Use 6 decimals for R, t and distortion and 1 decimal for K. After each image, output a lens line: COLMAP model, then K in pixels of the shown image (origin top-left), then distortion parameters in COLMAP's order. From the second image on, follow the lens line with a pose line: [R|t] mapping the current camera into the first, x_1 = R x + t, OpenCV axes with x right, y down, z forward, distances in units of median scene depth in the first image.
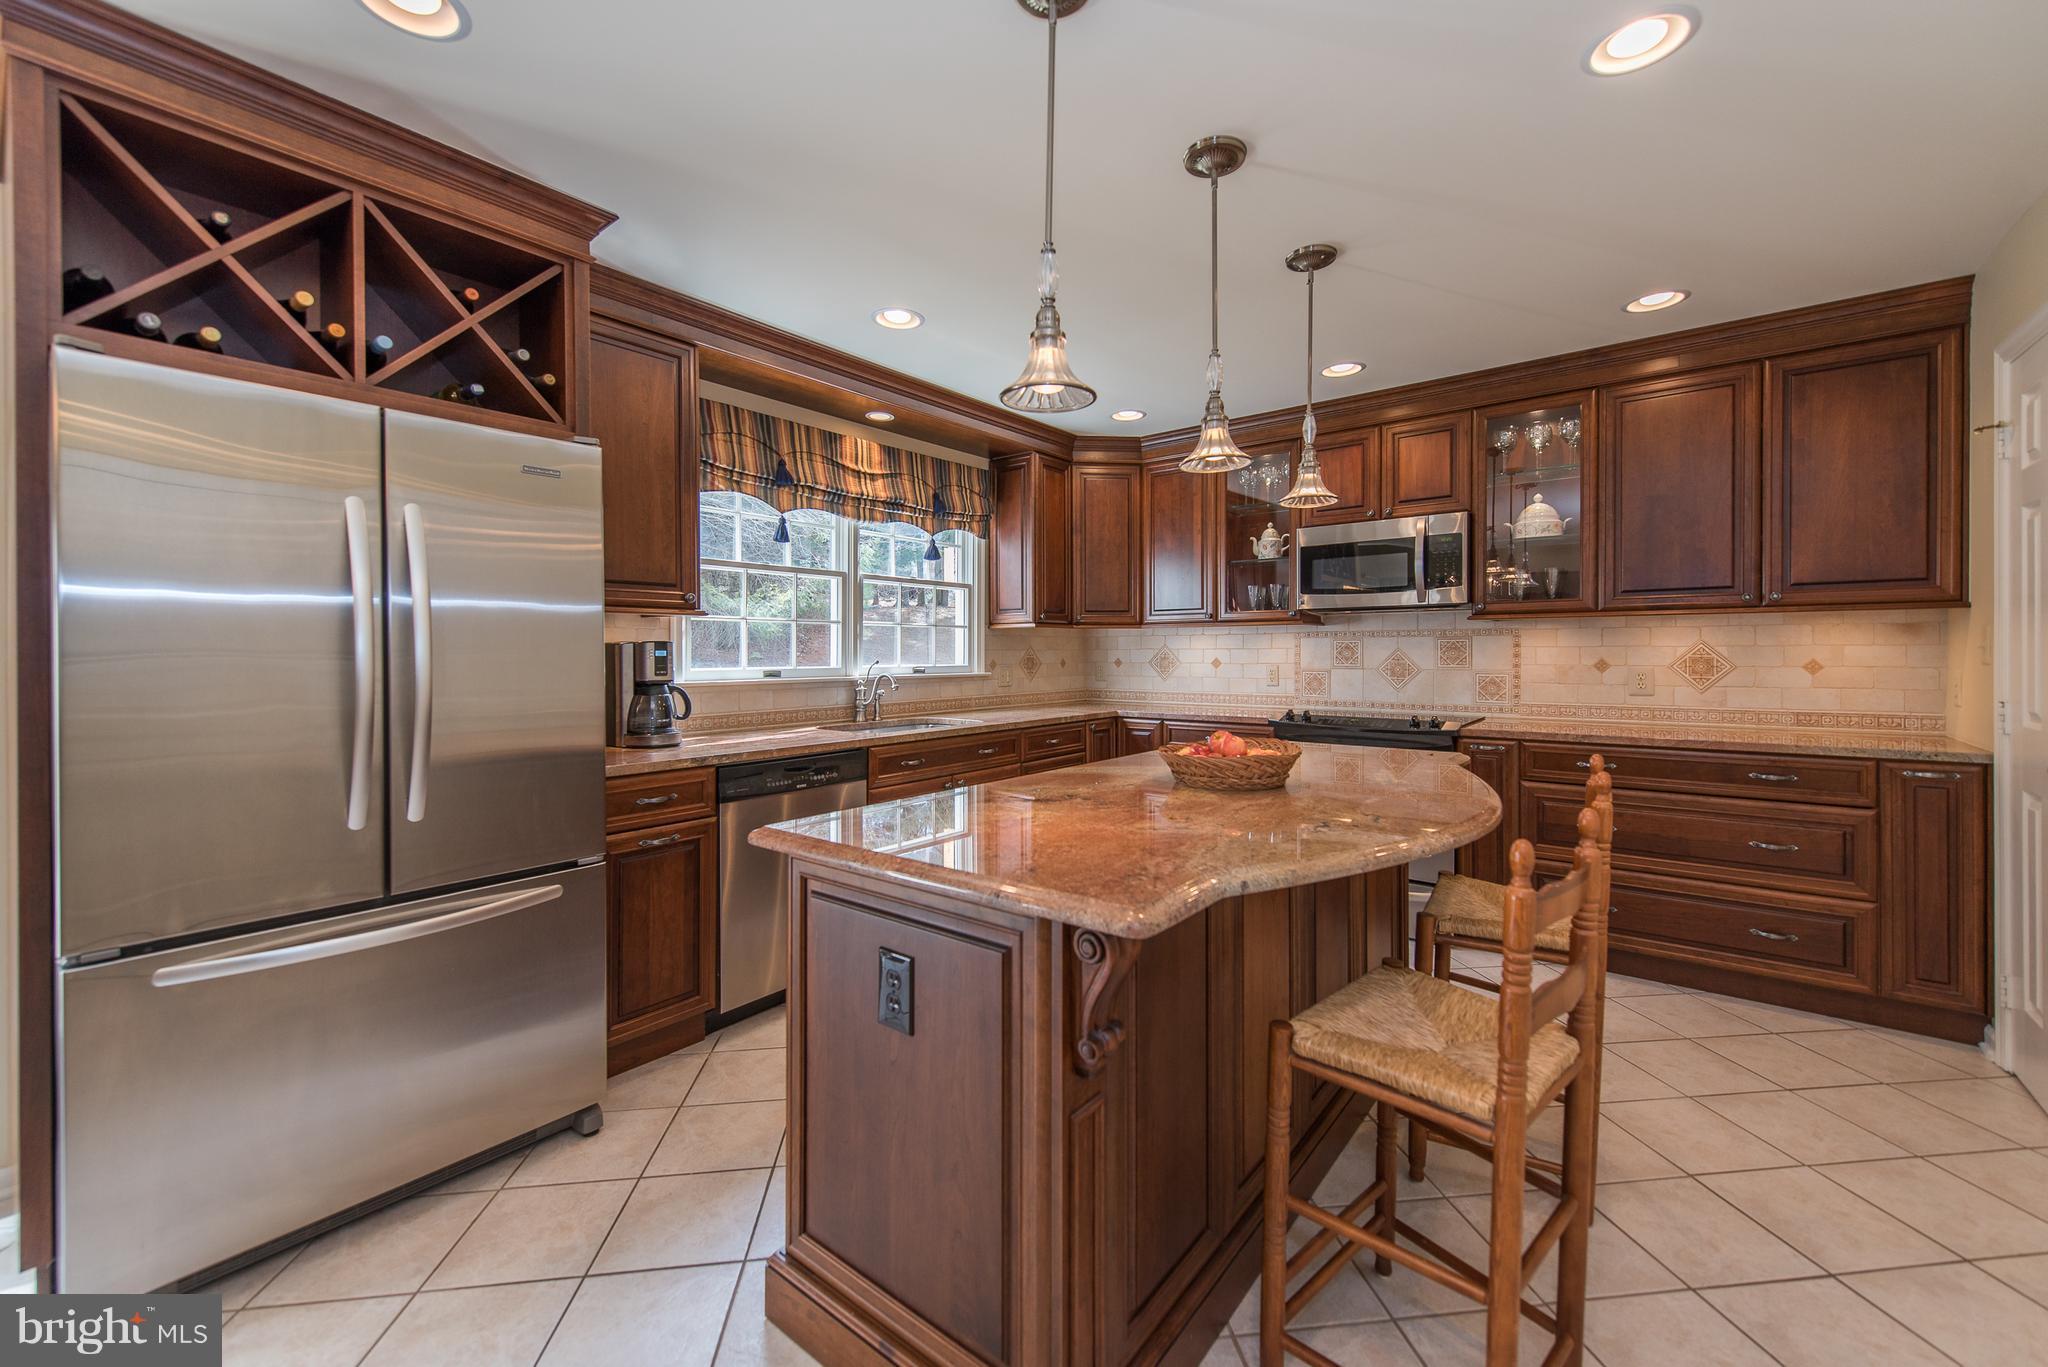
lens RADIAL K [[811.8, 0, 1024.5], [0, 811.8, 664.1], [0, 0, 1]] dist [0.000490, 0.000380]
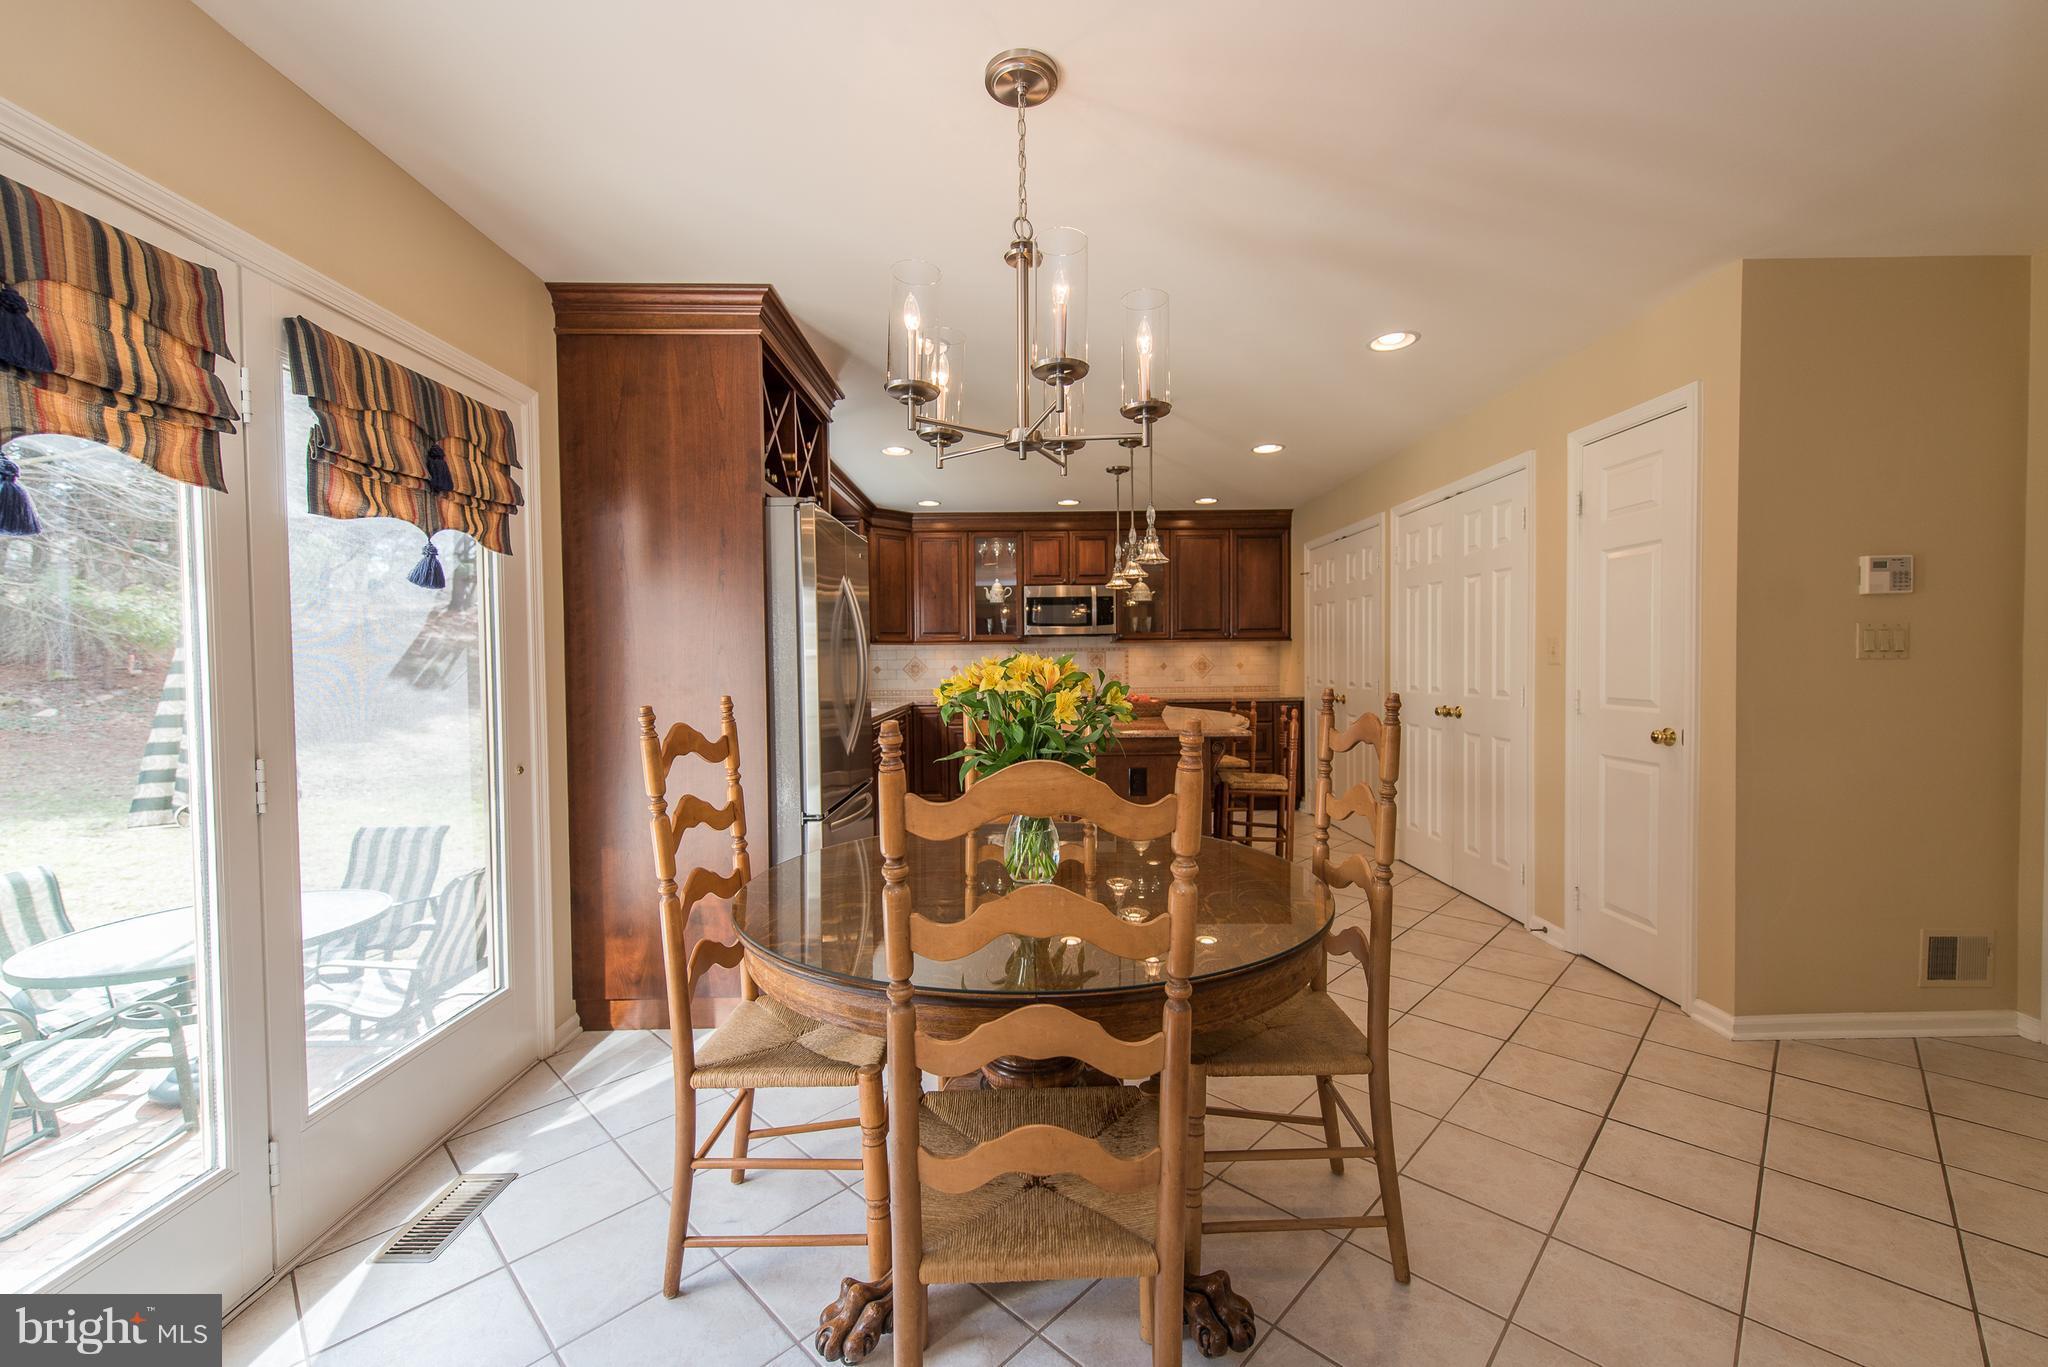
lens RADIAL K [[811.8, 0, 1024.8], [0, 811.8, 688.8], [0, 0, 1]] dist [0.000490, 0.000380]
pose [[0.773096, -0.027912, 0.633674, -0.602662], [0.017748, 0.999592, 0.022377, 0.004752], [-0.634040, -0.006053, 0.773276, -0.236806]]
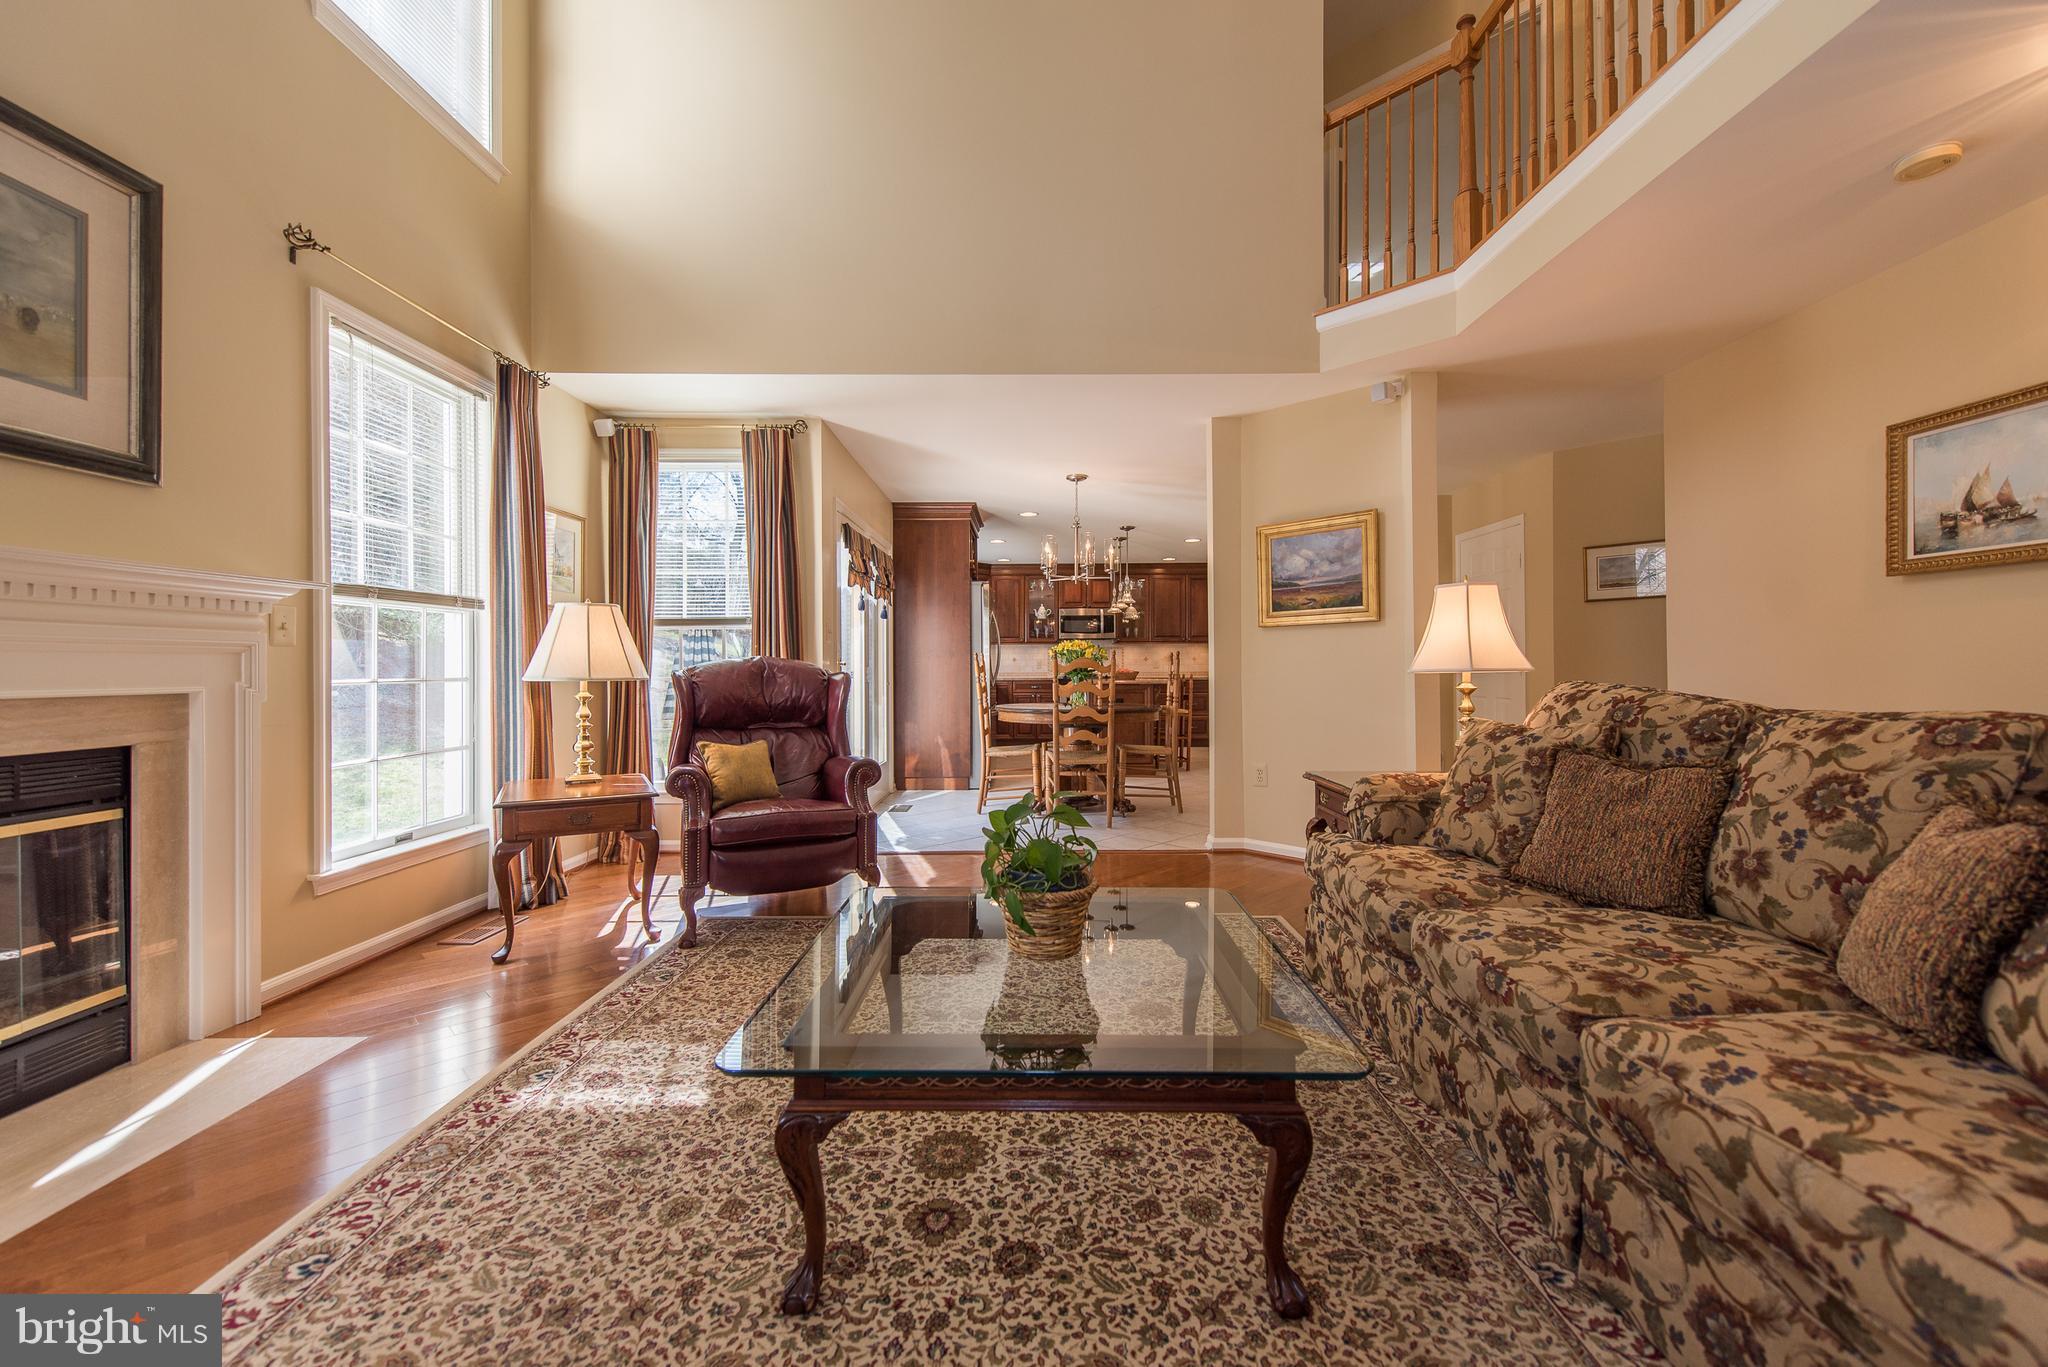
lens RADIAL K [[811.8, 0, 1039.8], [0, 811.8, 669.8], [0, 0, 1]] dist [0.000490, 0.000380]
pose [[0.771976, 0.000403, 0.635651, -1.154392], [0.011017, 0.999841, -0.014013, 0.057299], [-0.635556, 0.017821, 0.771849, -0.823364]]
